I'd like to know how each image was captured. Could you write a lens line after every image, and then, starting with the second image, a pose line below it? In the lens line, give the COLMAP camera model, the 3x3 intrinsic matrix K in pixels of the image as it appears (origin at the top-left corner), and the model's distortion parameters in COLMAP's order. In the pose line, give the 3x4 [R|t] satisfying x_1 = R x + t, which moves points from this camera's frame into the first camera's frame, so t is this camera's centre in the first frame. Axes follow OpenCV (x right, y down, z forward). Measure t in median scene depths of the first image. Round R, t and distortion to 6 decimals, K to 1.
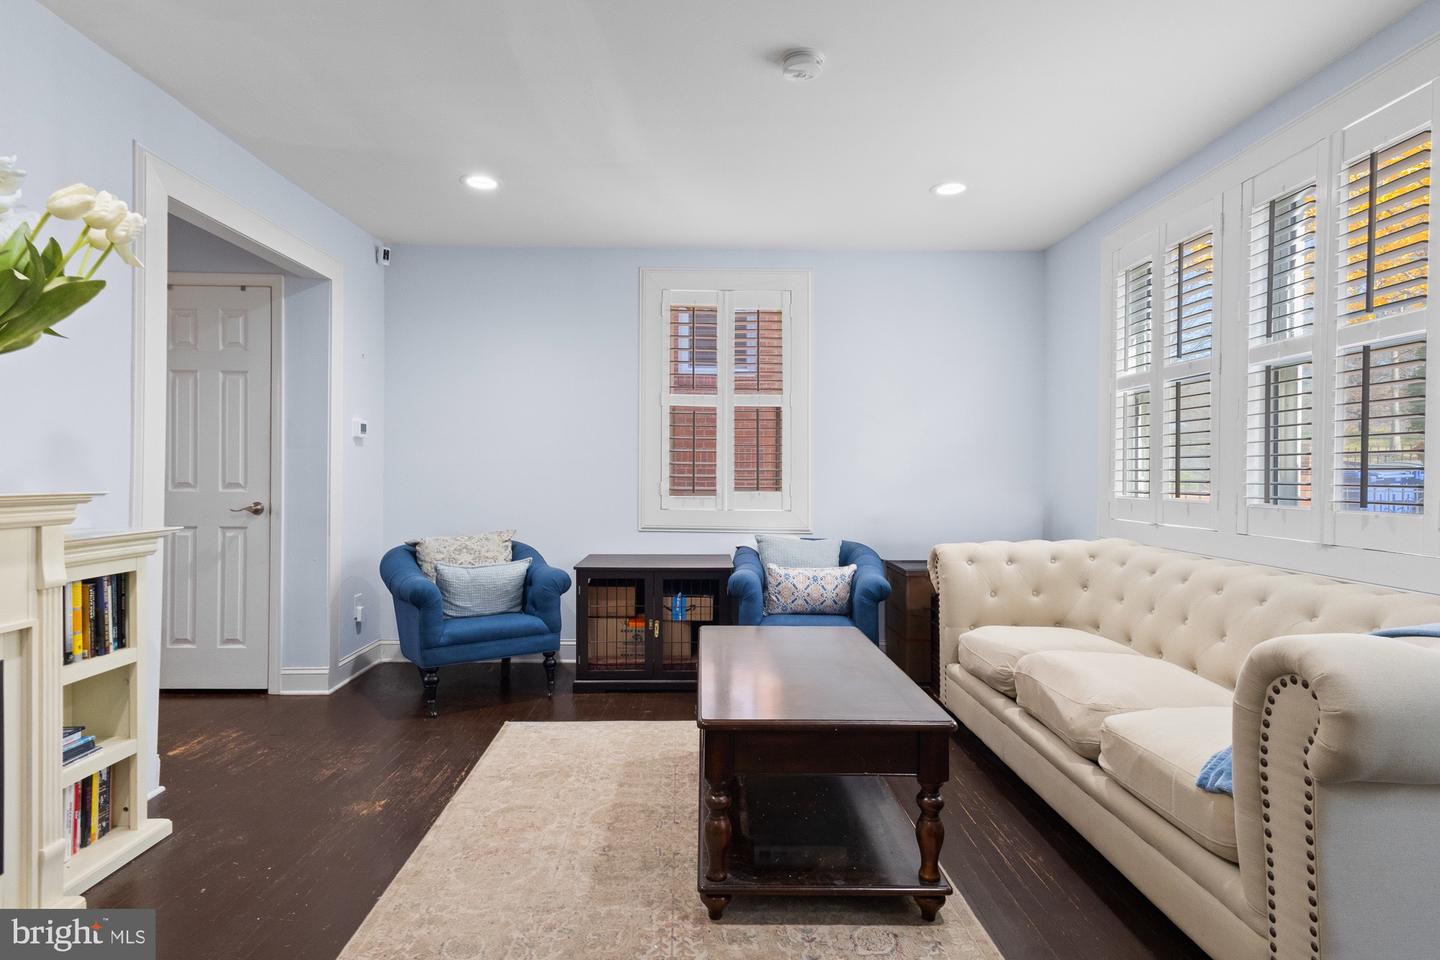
lens RADIAL K [[726.2, 0, 721.4], [0, 726.2, 479.0], [0, 0, 1]] dist [0.002095, 0.000230]
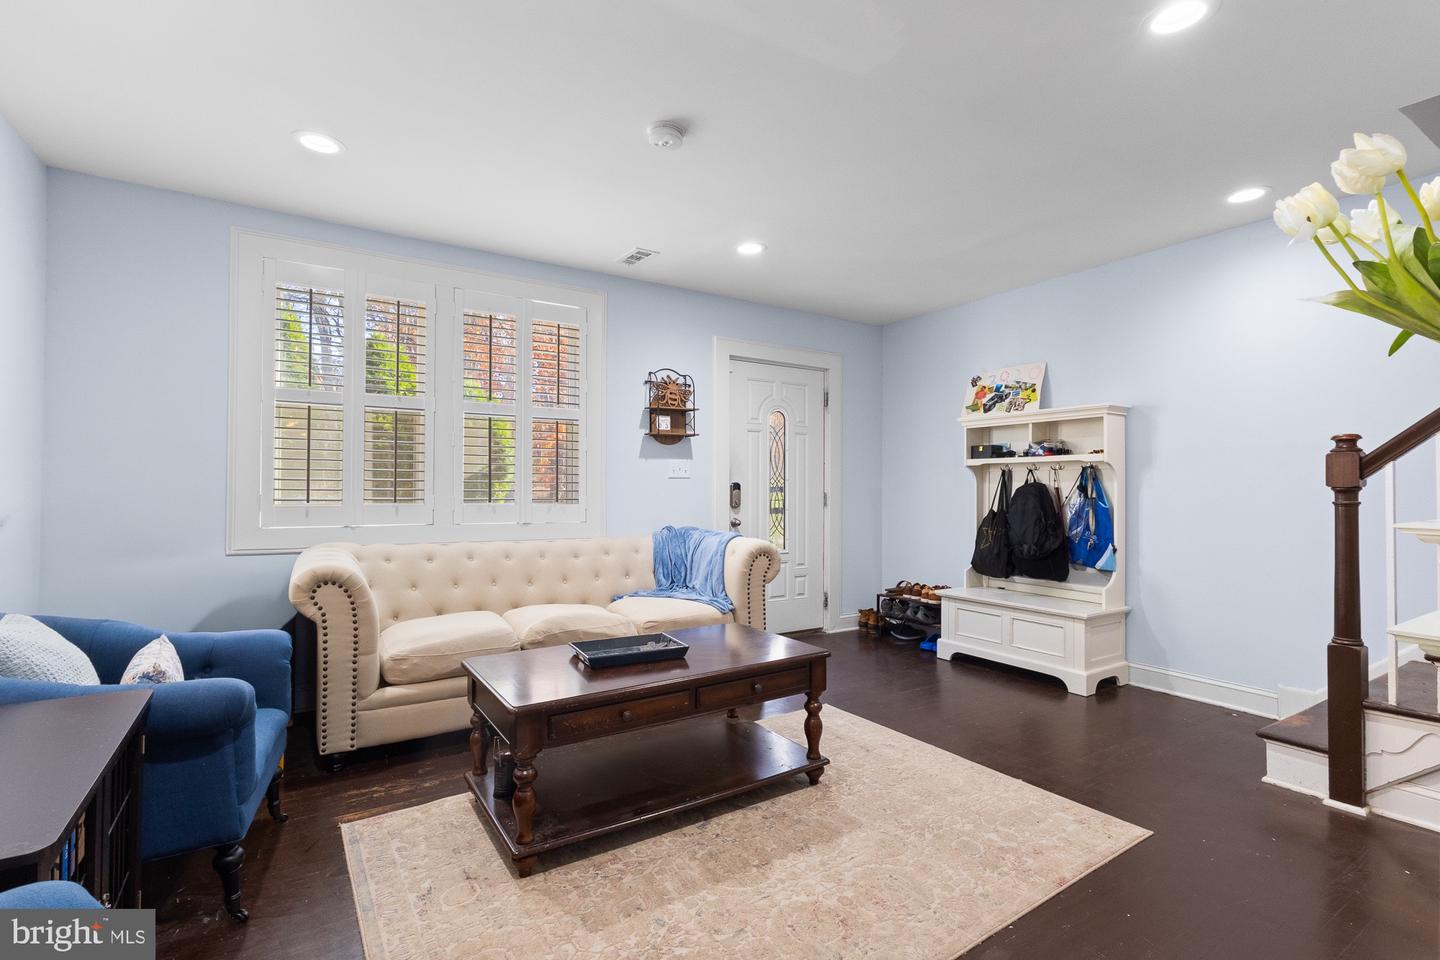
lens RADIAL K [[671.6, 0, 722.6], [0, 671.6, 478.4], [0, 0, 1]] dist [0.002142, 0.000611]
pose [[-0.523746, 0.006048, 0.851853, -0.806145], [0.000724, 0.999978, -0.006654, -0.007101], [-0.851874, -0.002868, -0.523738, 1.401375]]
